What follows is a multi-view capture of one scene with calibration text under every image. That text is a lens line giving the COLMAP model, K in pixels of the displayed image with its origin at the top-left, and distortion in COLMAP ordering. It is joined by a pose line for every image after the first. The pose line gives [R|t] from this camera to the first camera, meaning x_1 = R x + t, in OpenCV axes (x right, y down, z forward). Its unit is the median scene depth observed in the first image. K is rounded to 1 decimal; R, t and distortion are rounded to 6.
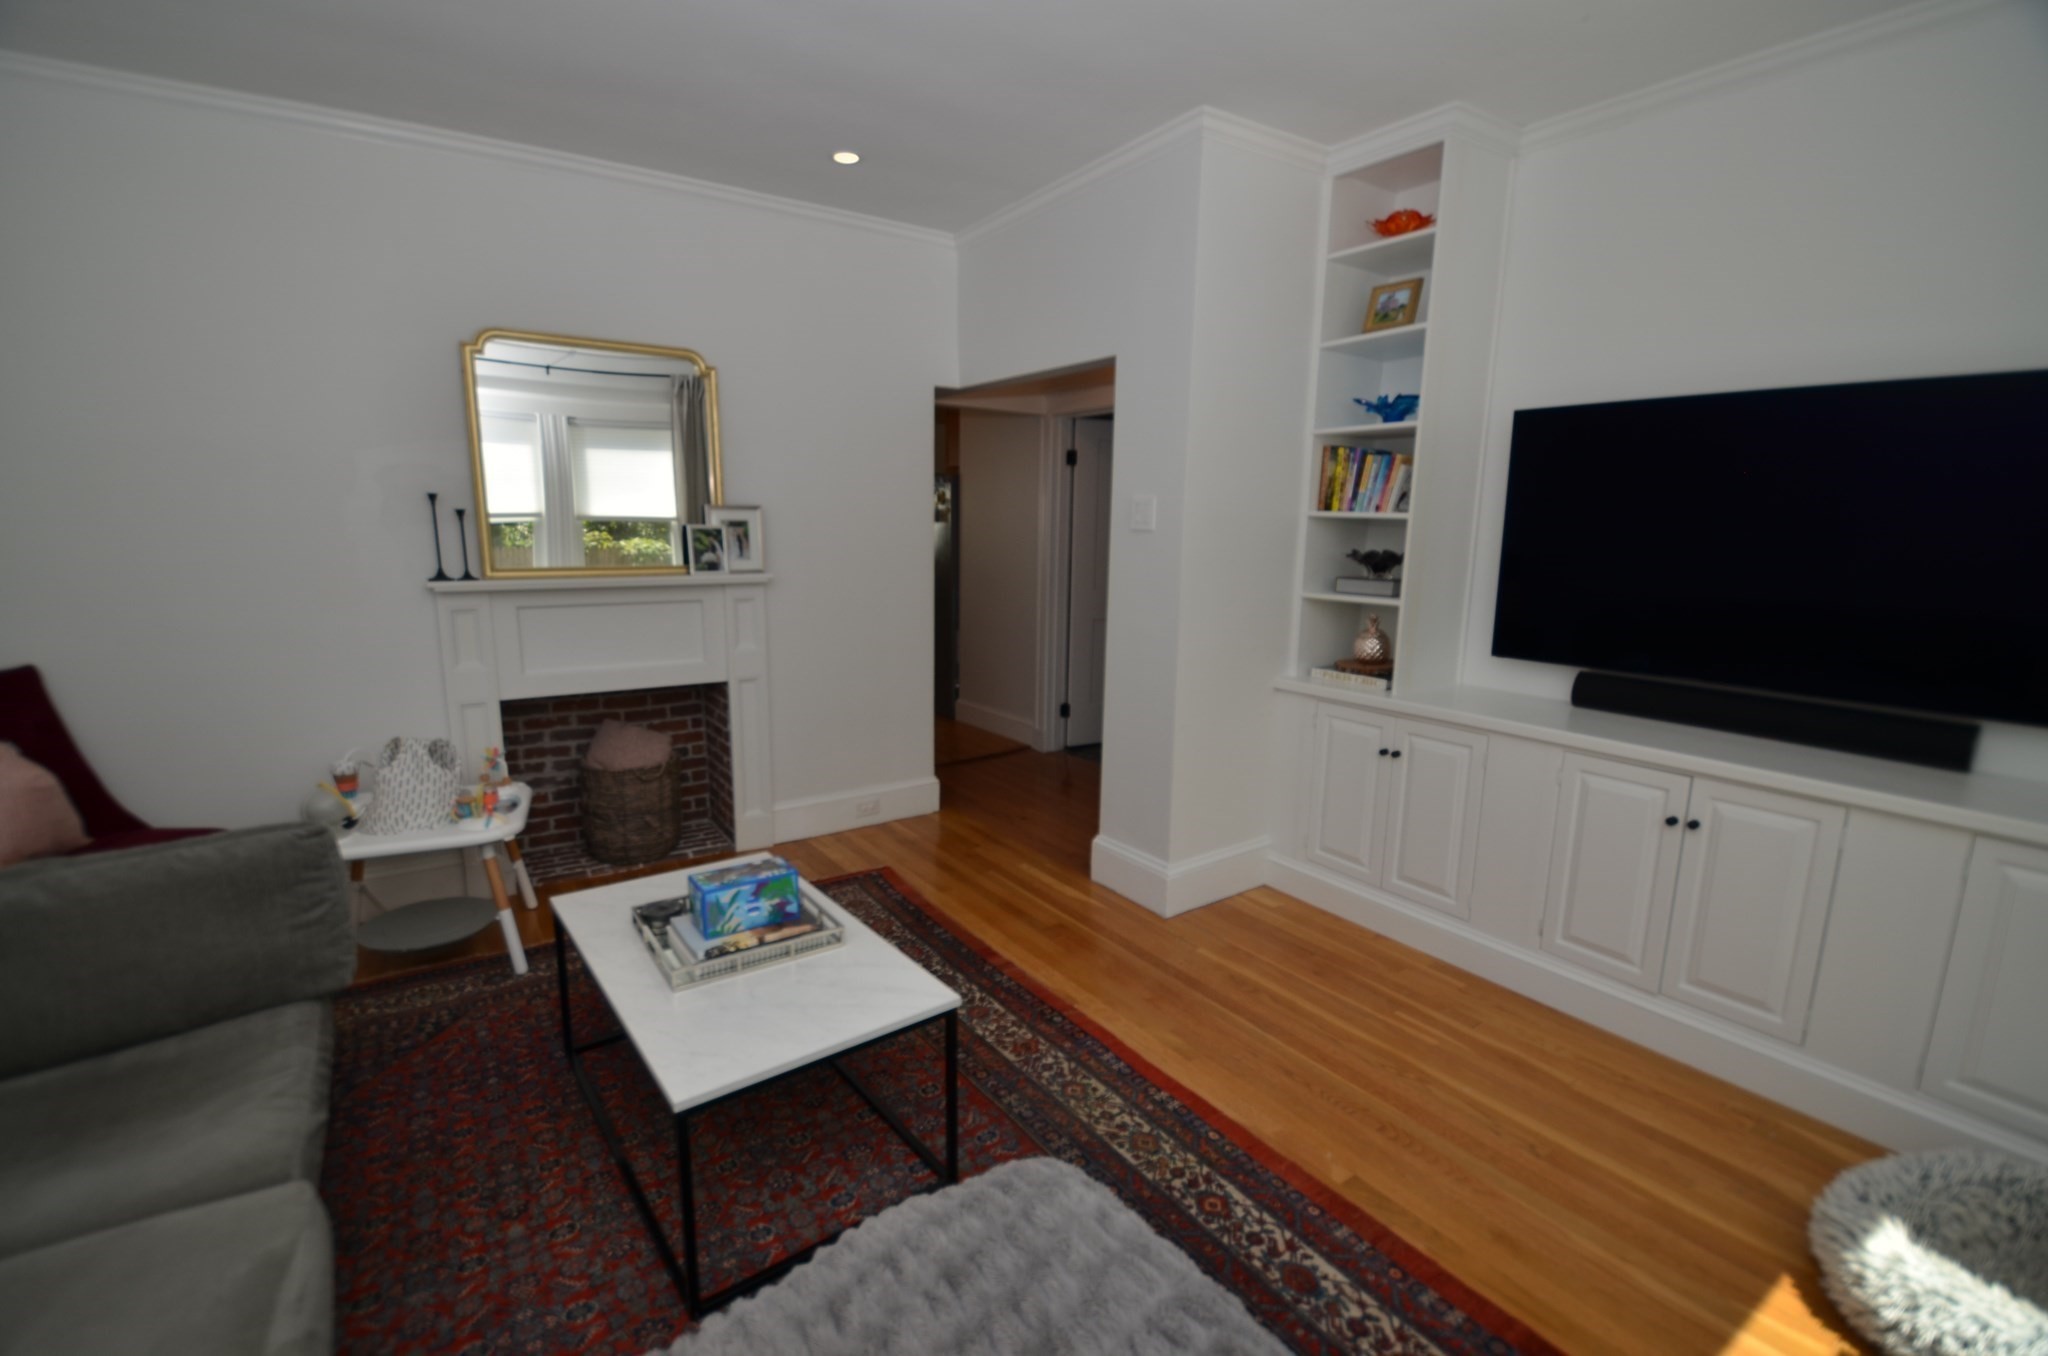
lens RADIAL K [[900.5, 0, 1014.2], [0, 900.5, 687.8], [0, 0, 1]] dist [0.014334, -0.022534]
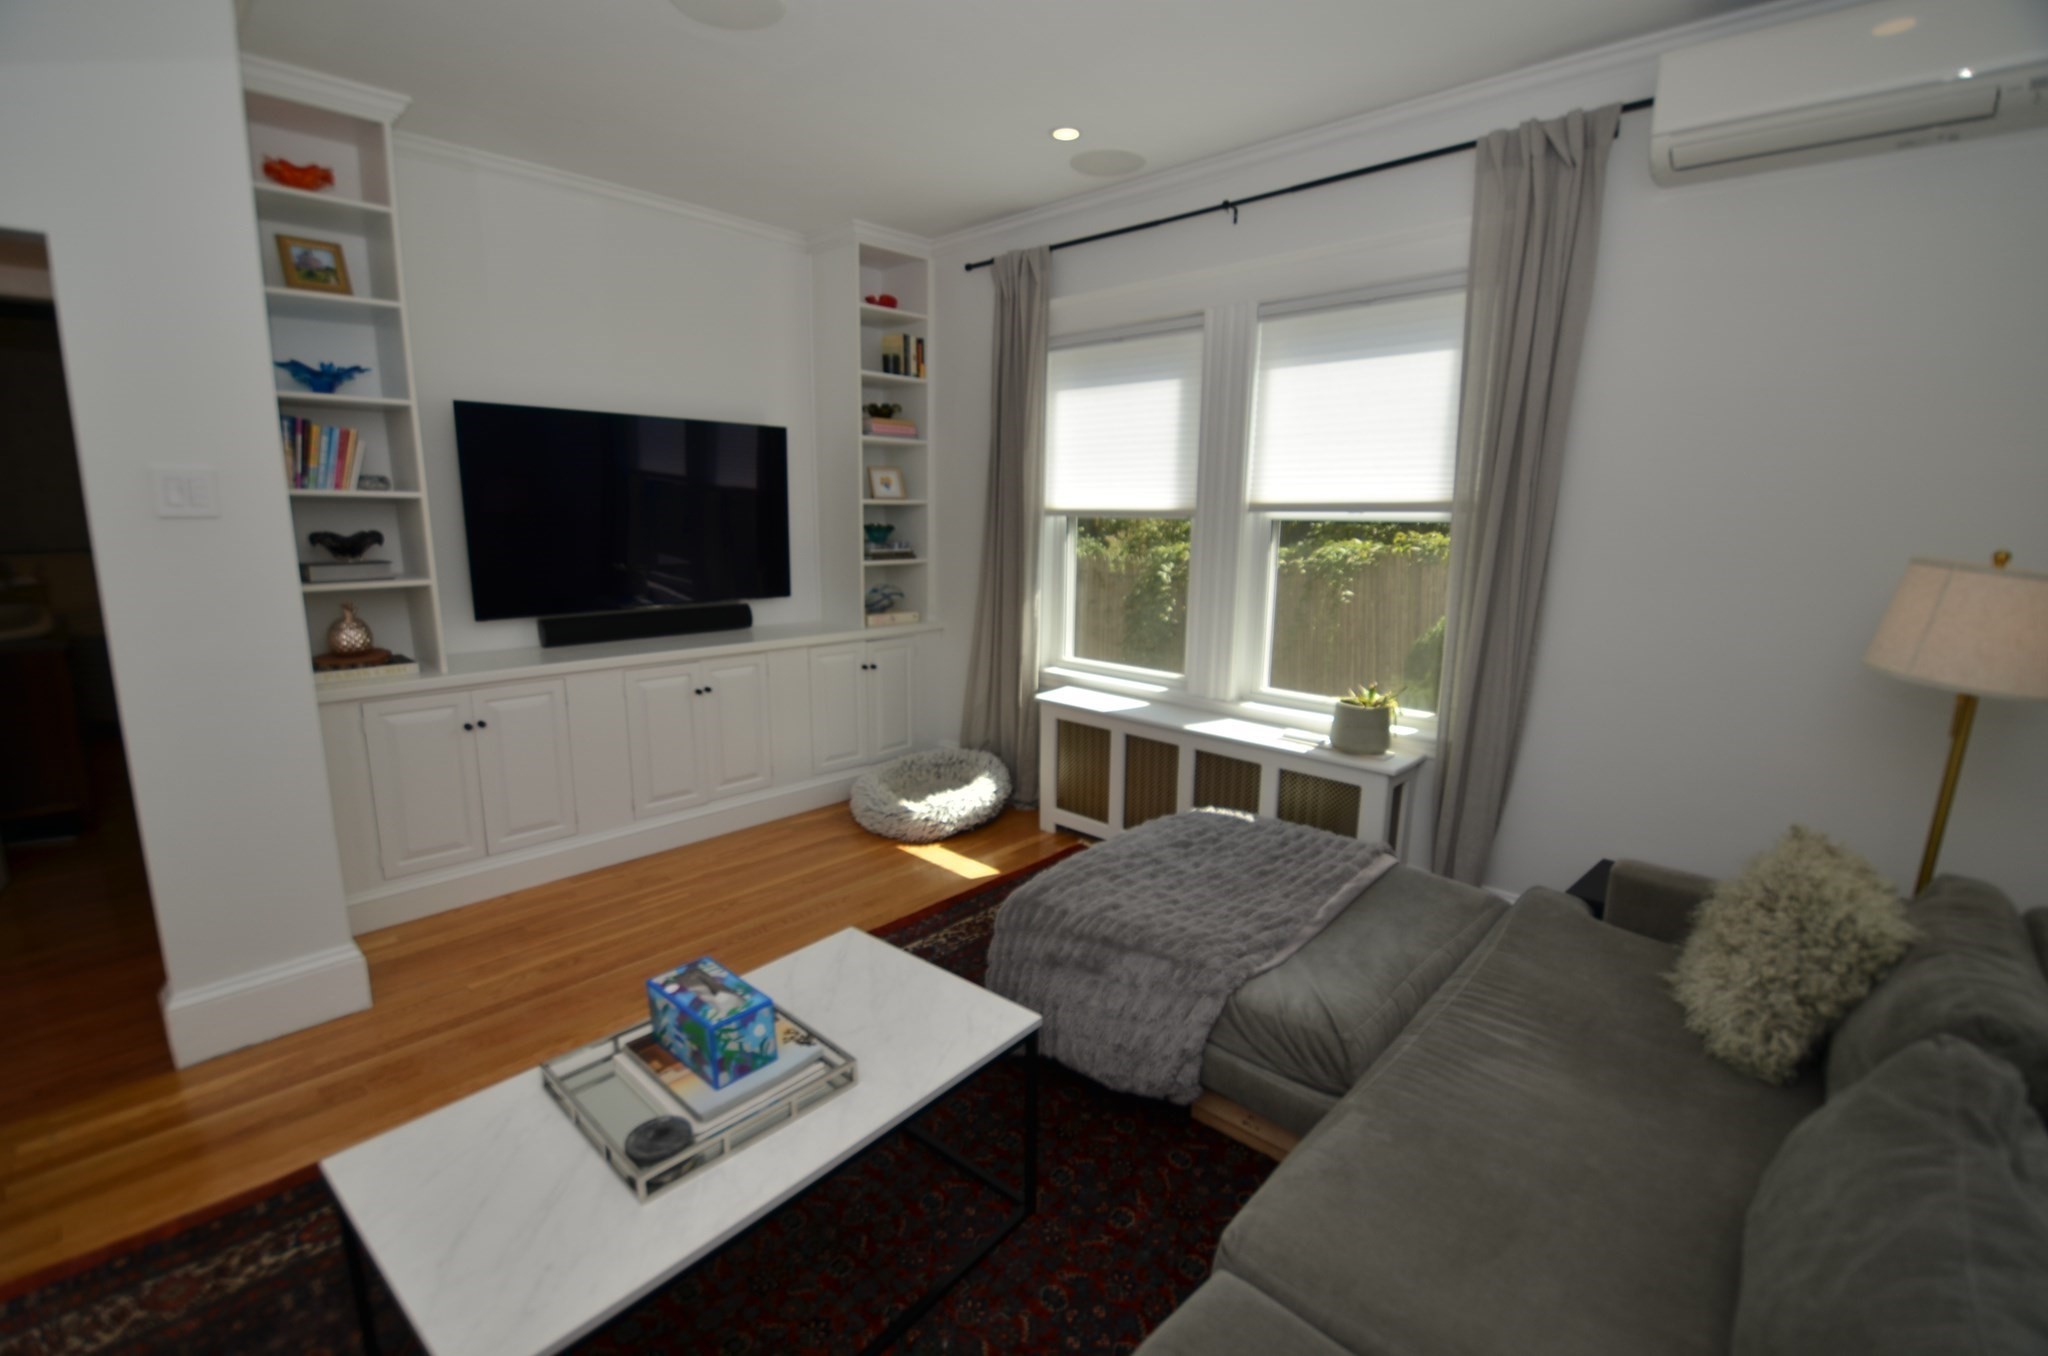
lens RADIAL K [[900.5, 0, 1014.2], [0, 900.5, 687.8], [0, 0, 1]] dist [0.014334, -0.022534]
pose [[-0.218221, -0.204972, 0.954131, -0.735623], [0.166651, 0.955506, 0.243383, -0.123903], [-0.961565, 0.212118, -0.174353, 0.606342]]
